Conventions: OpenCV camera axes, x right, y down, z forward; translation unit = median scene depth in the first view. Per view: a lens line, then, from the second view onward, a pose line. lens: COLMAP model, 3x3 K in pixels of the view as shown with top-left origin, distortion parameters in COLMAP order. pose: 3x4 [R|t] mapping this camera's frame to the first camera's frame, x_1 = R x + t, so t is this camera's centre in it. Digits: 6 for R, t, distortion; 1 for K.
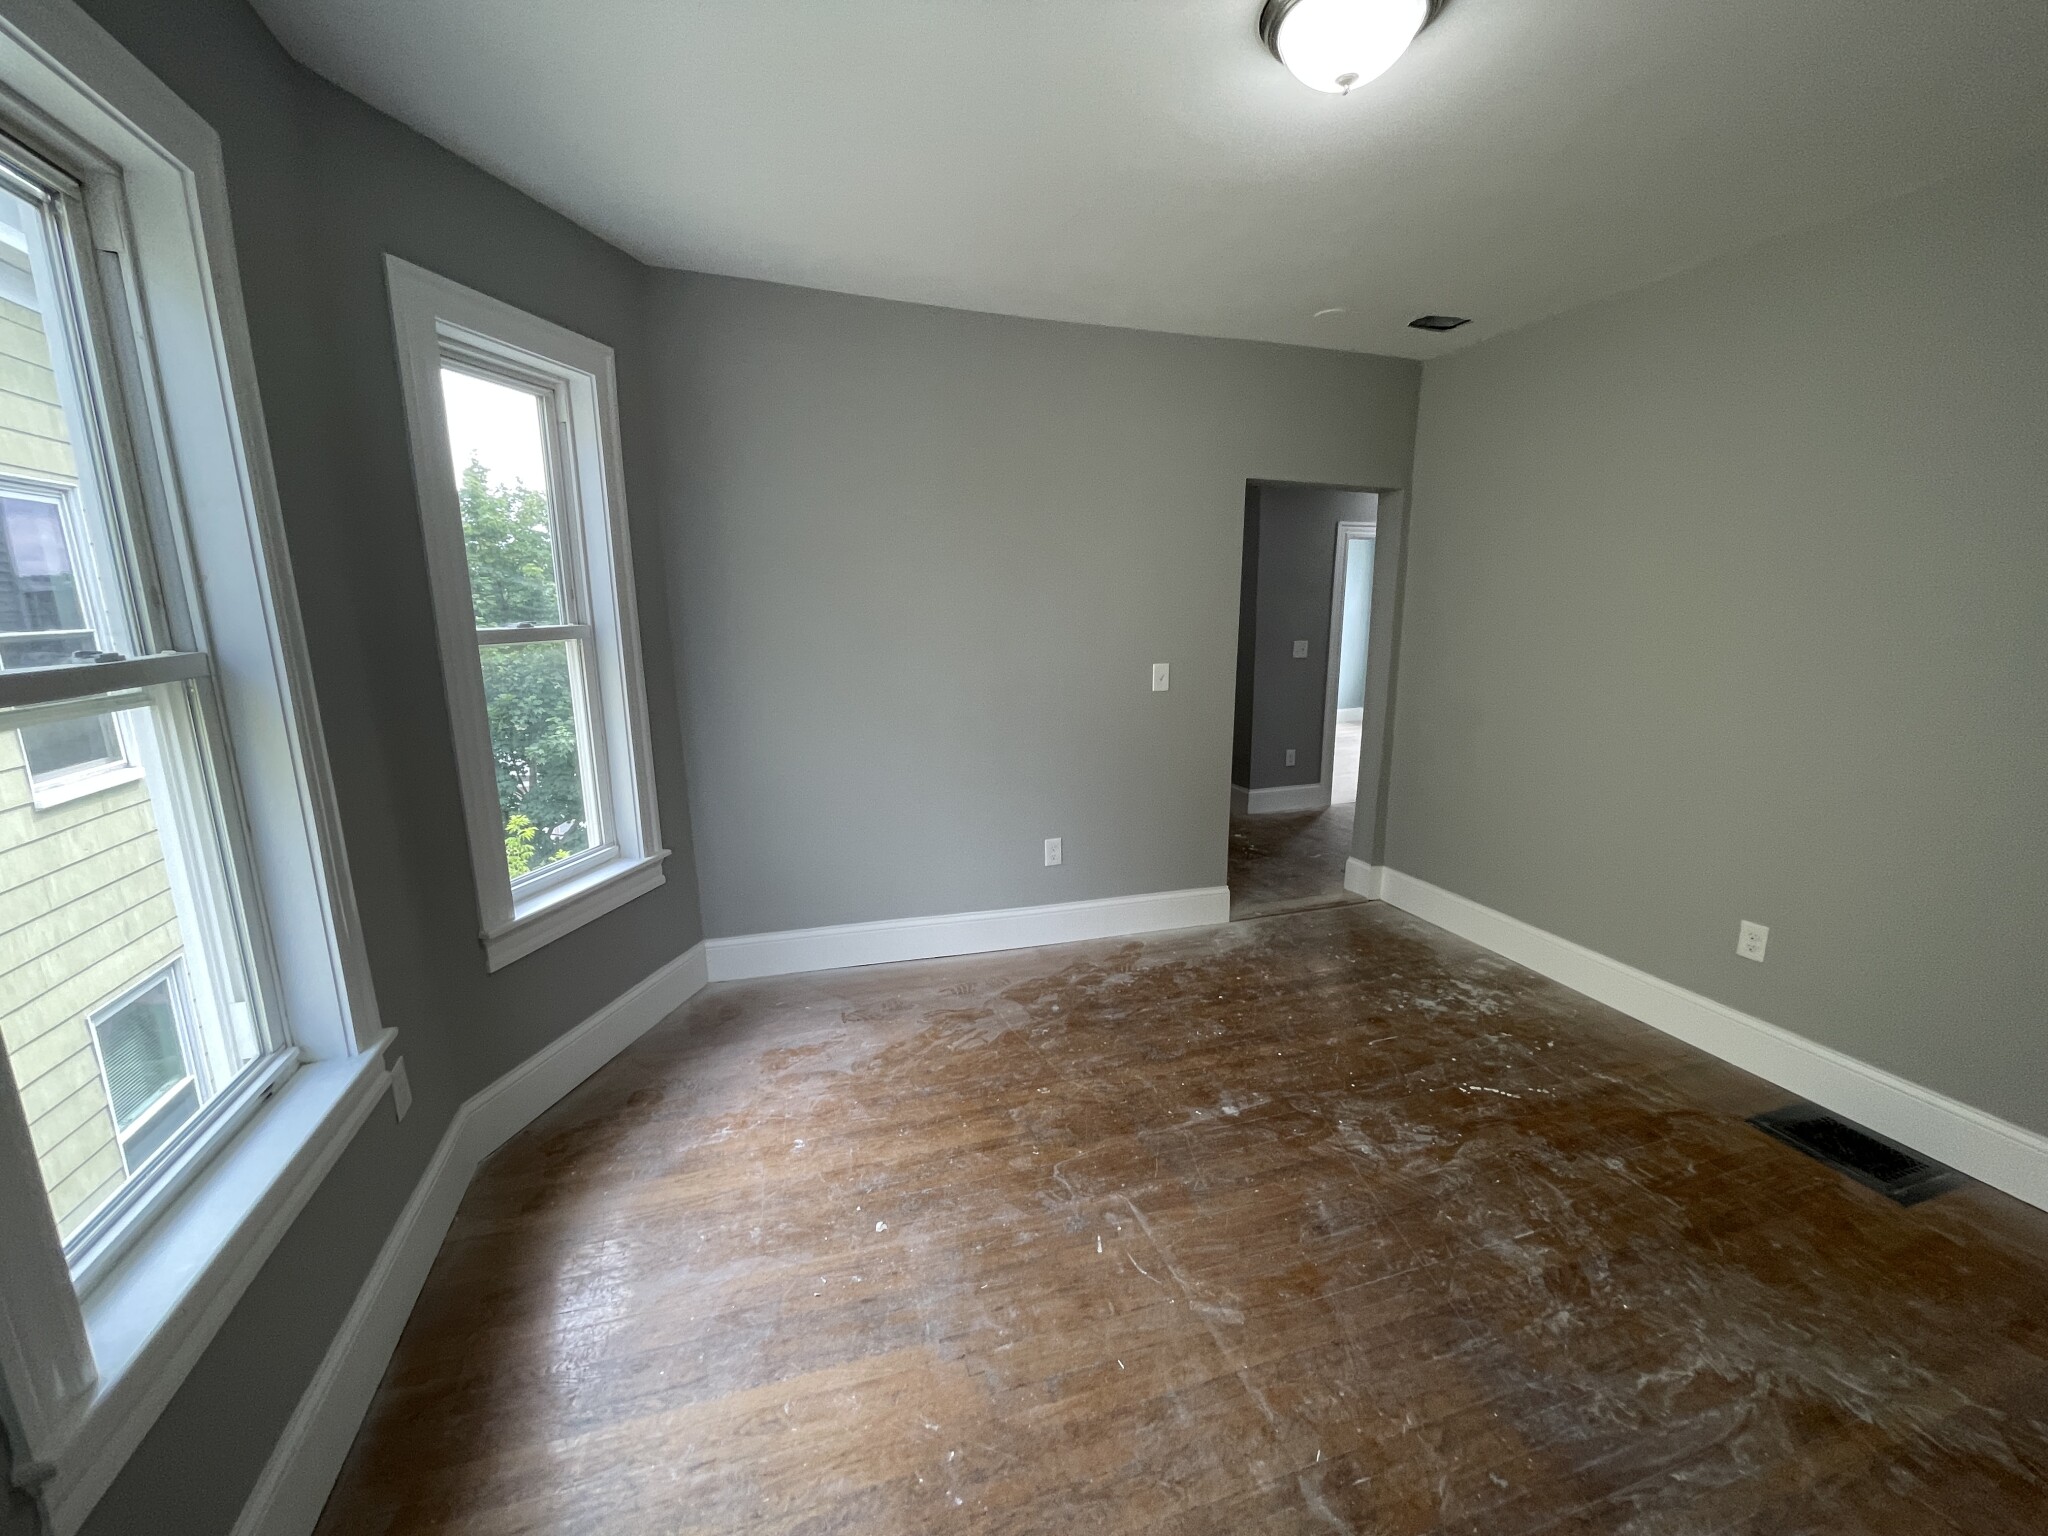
lens RADIAL K [[825.4, 0, 1021.3], [0, 825.4, 767.4], [0, 0, 1]] dist [-0.005656, 0.002341]
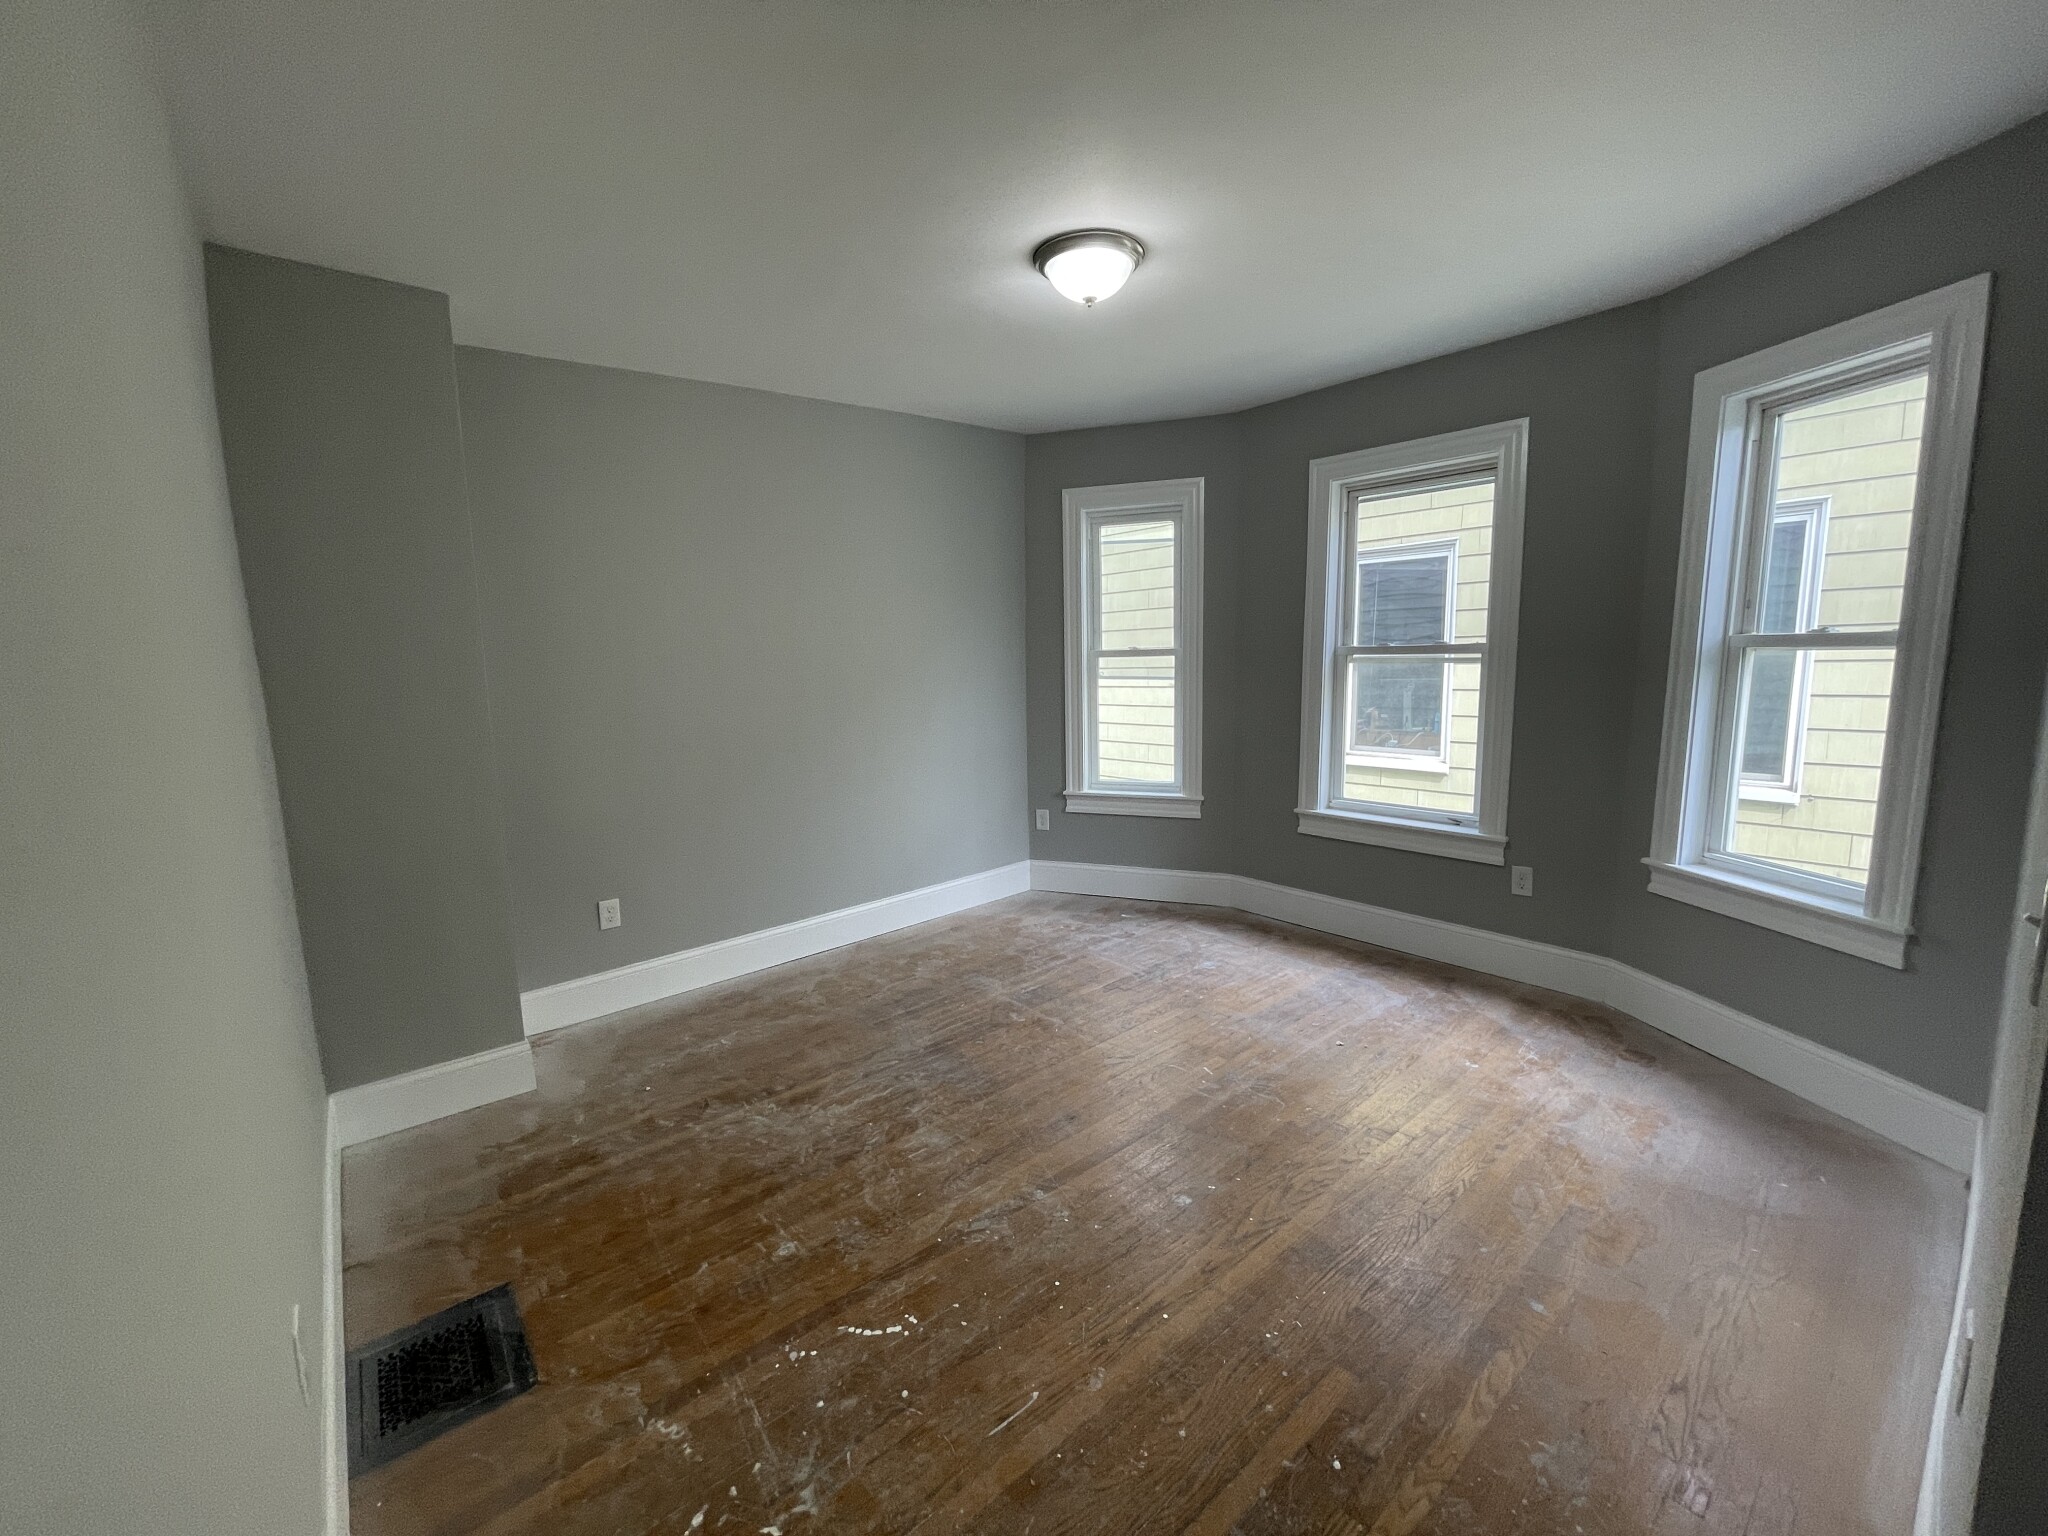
lens RADIAL K [[825.4, 0, 1021.3], [0, 825.4, 767.4], [0, 0, 1]] dist [-0.005656, 0.002341]
pose [[-0.928575, 0.081018, -0.362195, 0.761789], [-0.041204, 0.947347, 0.317545, -0.319992], [0.368852, 0.309788, -0.876344, 1.717529]]
